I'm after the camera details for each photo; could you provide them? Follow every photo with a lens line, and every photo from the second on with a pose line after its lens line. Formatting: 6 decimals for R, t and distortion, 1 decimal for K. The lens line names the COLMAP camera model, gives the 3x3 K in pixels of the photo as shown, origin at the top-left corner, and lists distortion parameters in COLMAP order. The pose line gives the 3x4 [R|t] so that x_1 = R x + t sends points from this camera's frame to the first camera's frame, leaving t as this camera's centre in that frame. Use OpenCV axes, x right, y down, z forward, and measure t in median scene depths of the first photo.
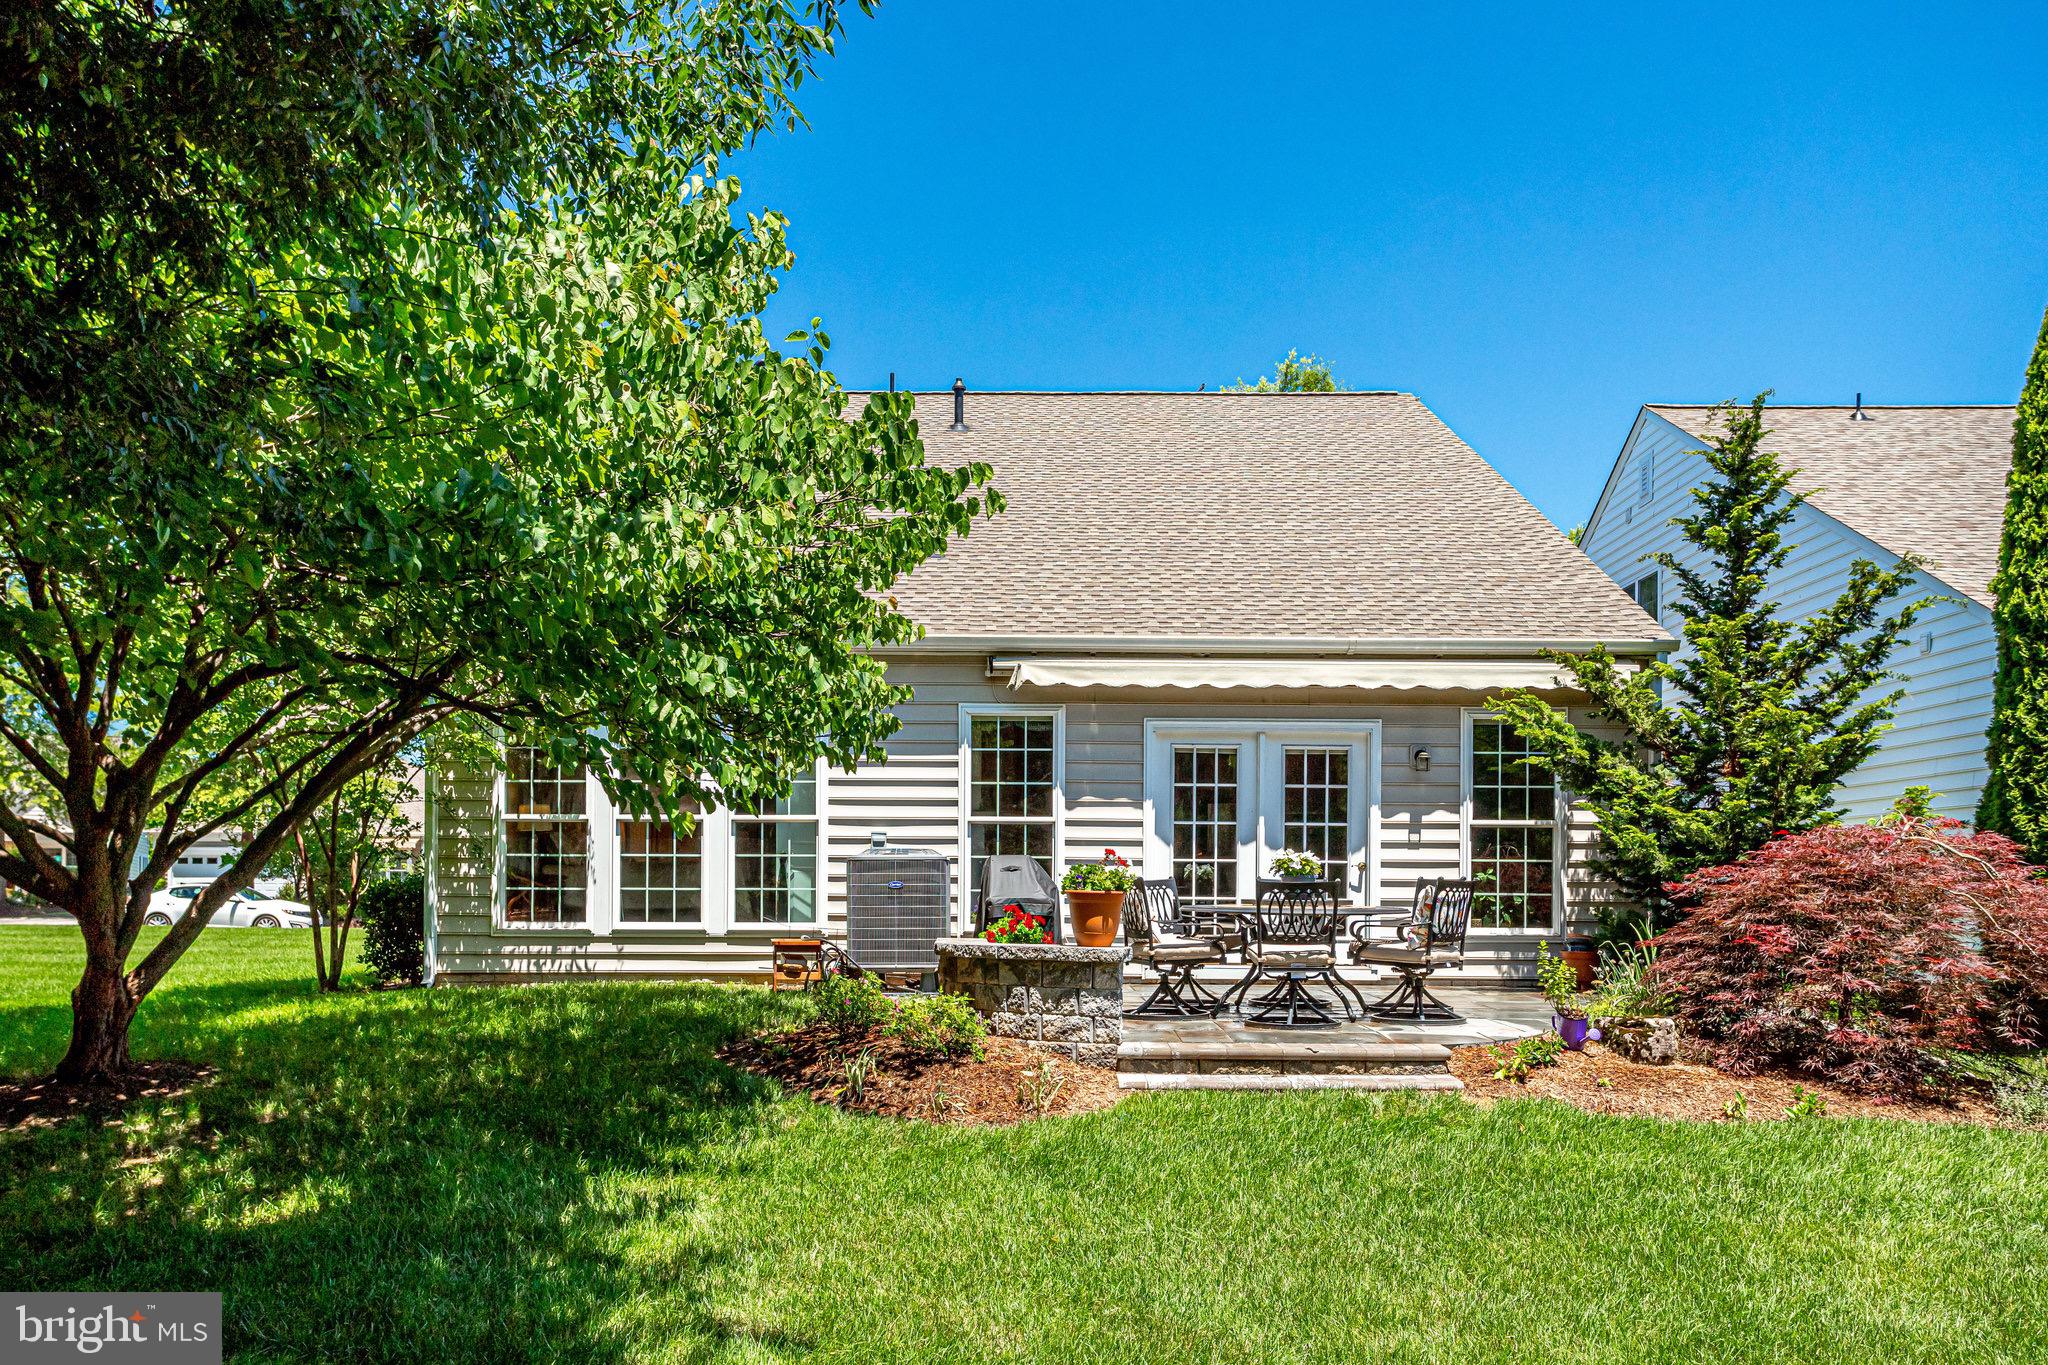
lens RADIAL K [[1675.4, 0, 1021.8], [0, 1675.4, 884.5], [0, 0, 1]] dist [0.008473, 0.003932]
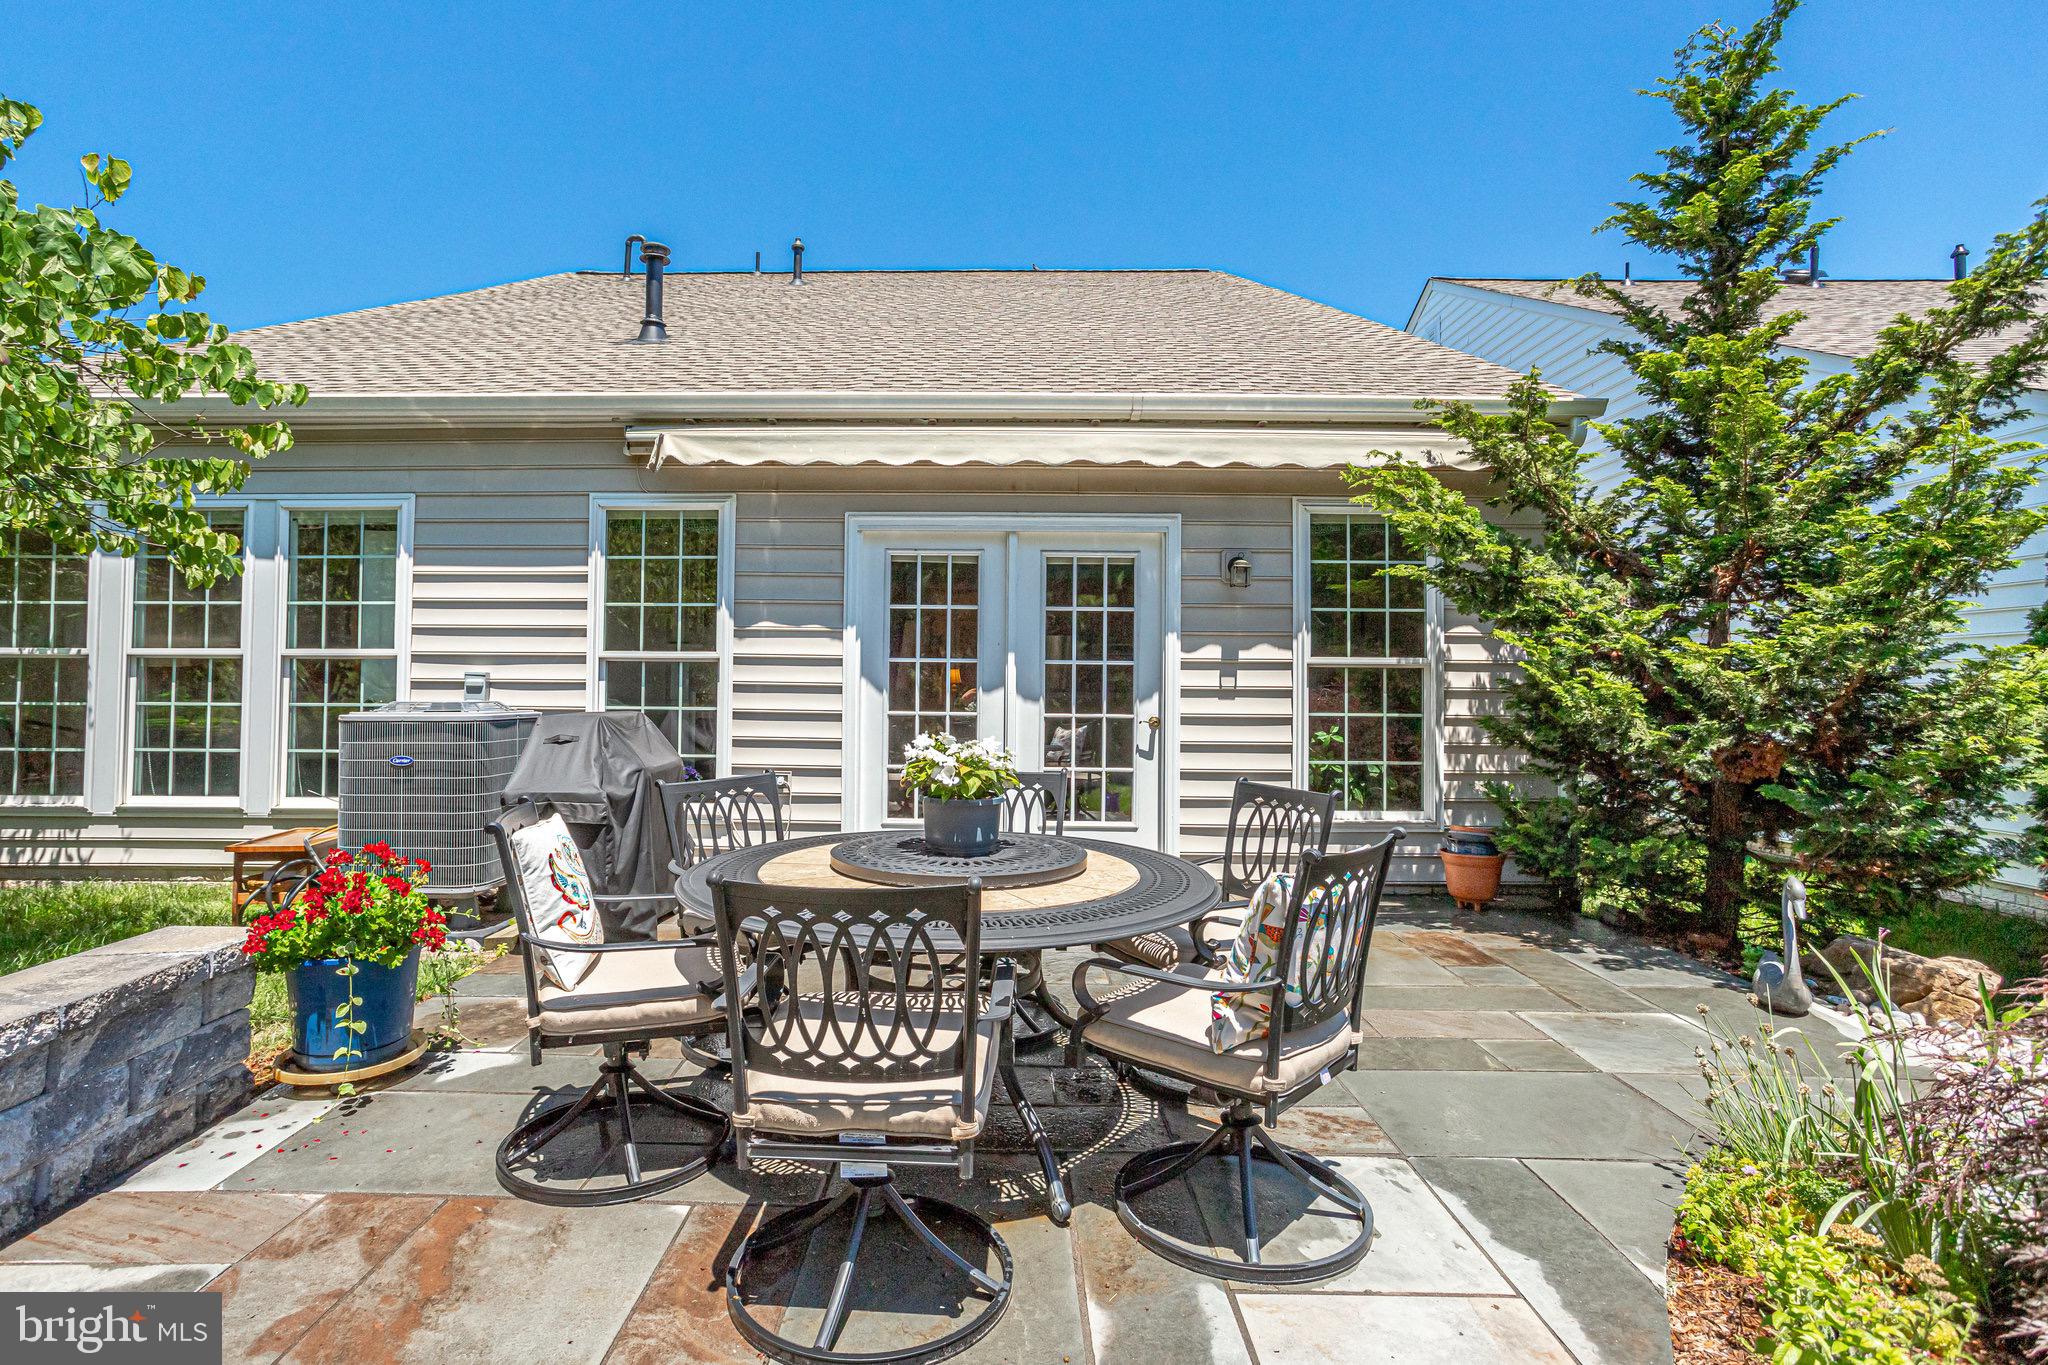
lens RADIAL K [[1018.5, 0, 972.5], [0, 1018.5, 672.0], [0, 0, 1]] dist [-0.071922, 0.066545]
pose [[0.999878, 0.001673, -0.015539, 0.133412], [-0.001910, 0.999882, -0.015237, -0.025538], [0.015512, 0.015265, 0.999763, 0.572742]]
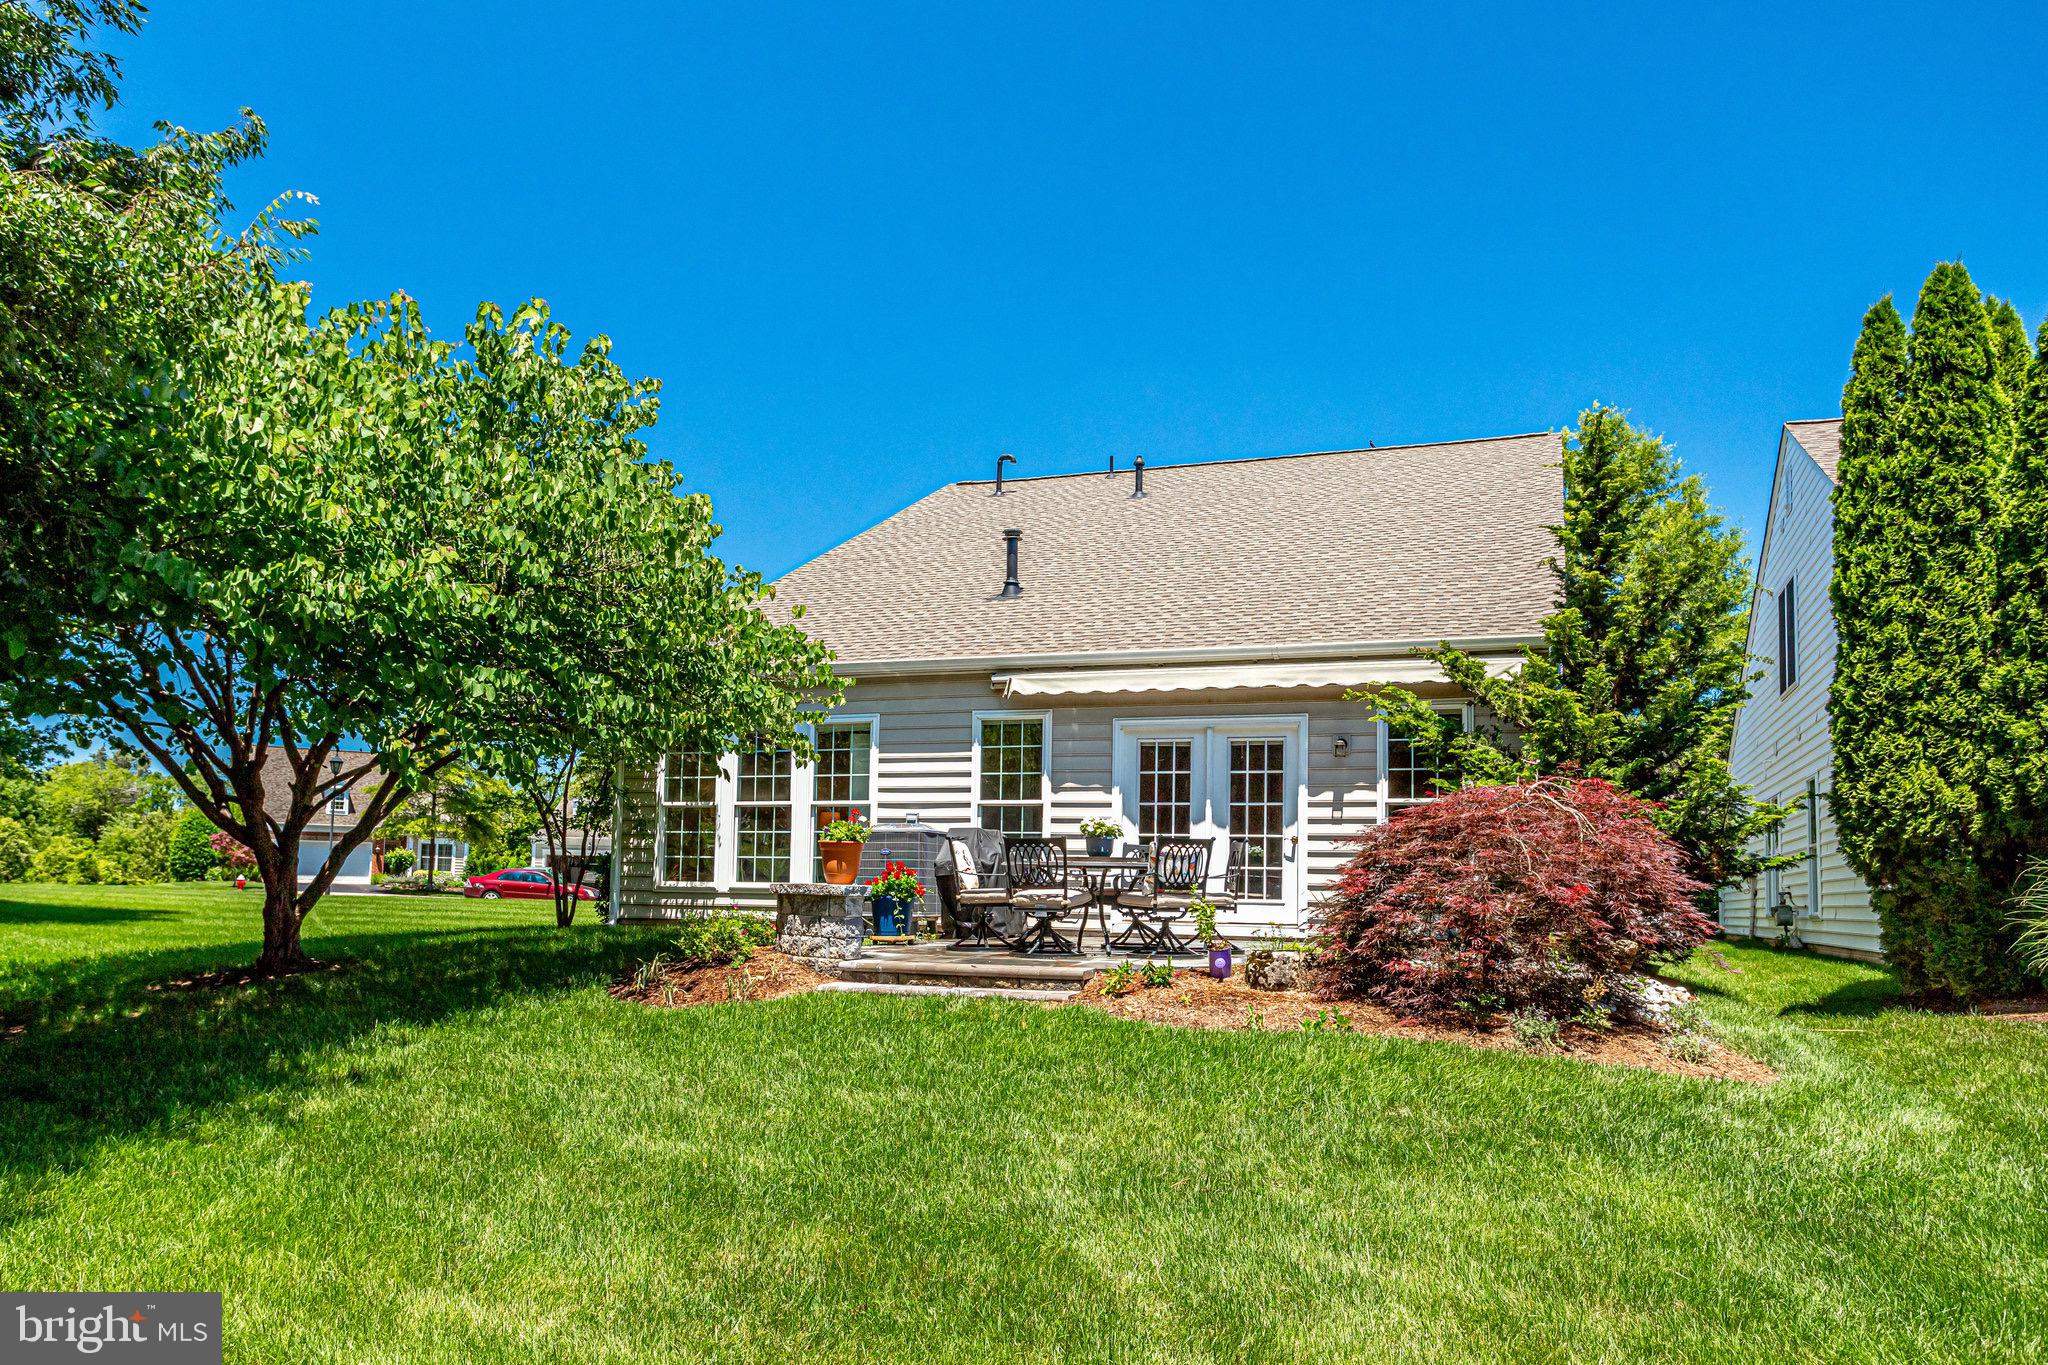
lens RADIAL K [[1420.9, 0, 1016.8], [0, 1420.9, 797.5], [0, 0, 1]] dist [-0.005590, 0.004255]
pose [[0.943014, -0.011161, -0.332565, 0.350929], [-0.010578, 0.997927, -0.063487, 0.024834], [0.332584, 0.063387, 0.940941, 0.004021]]
